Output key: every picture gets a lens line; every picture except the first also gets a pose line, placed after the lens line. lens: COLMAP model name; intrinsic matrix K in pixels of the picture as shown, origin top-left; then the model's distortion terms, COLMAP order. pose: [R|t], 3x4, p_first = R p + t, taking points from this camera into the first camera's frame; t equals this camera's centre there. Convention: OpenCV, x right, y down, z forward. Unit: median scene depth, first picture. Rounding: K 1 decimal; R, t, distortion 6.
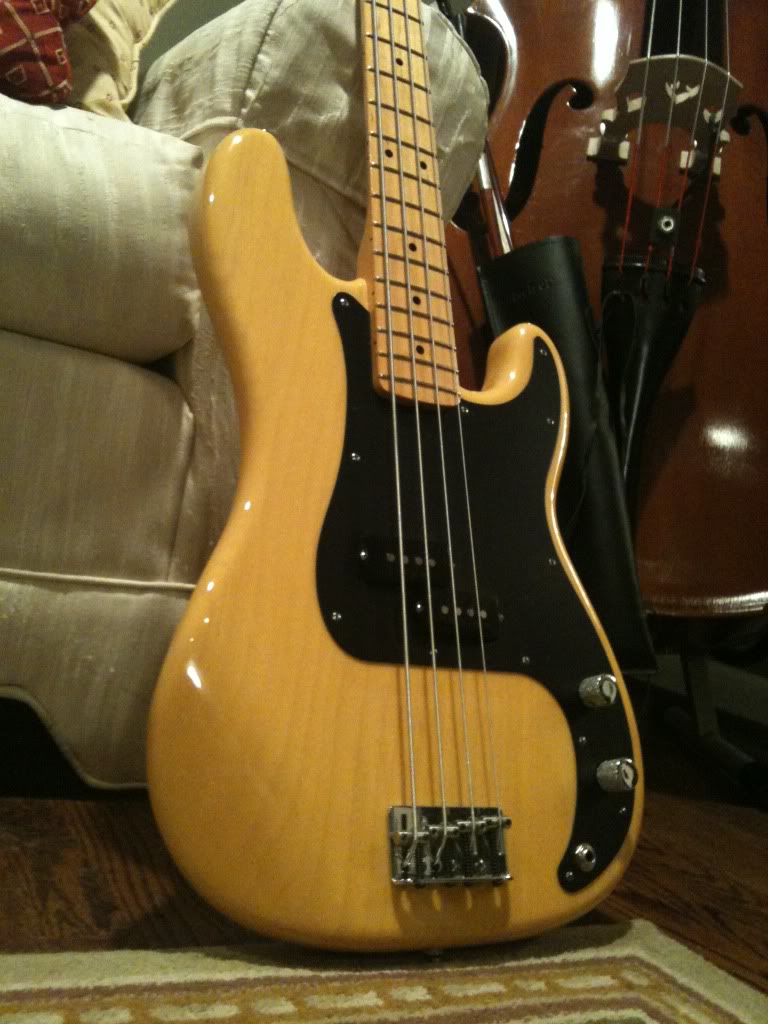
lens RADIAL K [[1086.3, 0, 362.6], [0, 1086.3, 500.7], [0, 0, 1]] dist [0.173008, -0.524740]
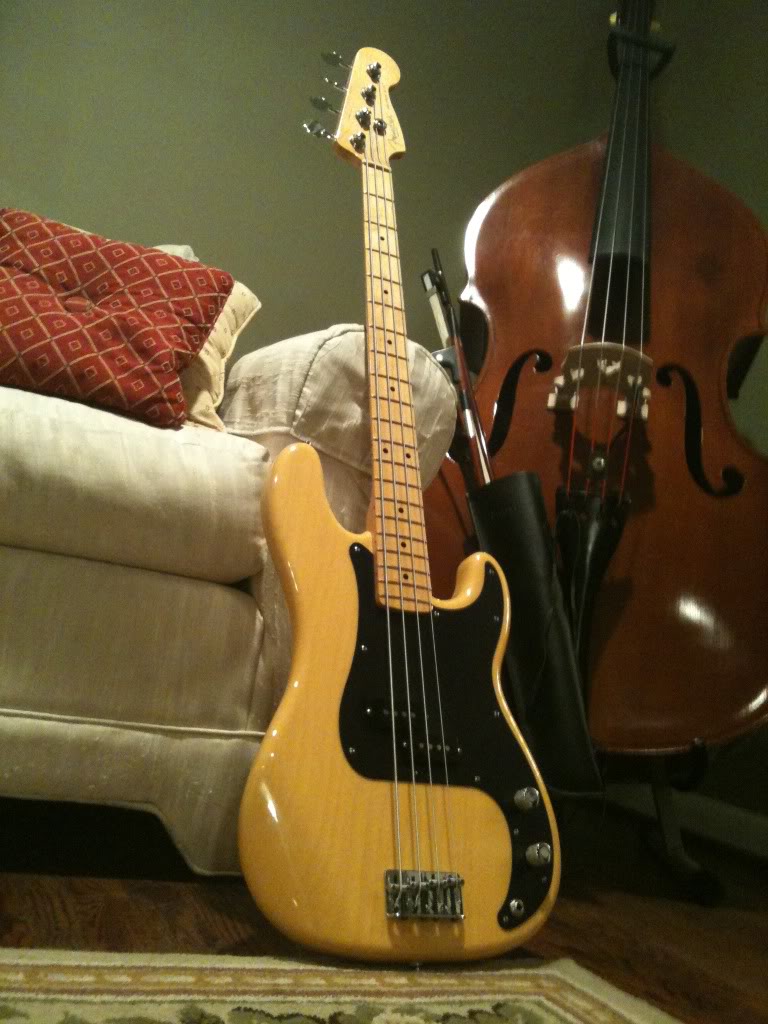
lens RADIAL K [[1086.3, 0, 362.6], [0, 1086.3, 500.7], [0, 0, 1]] dist [0.173008, -0.524740]
pose [[0.997979, -0.028416, -0.056839, 0.078164], [0.020644, 0.990910, -0.132935, -0.037231], [0.060100, 0.131493, 0.989494, -0.542329]]
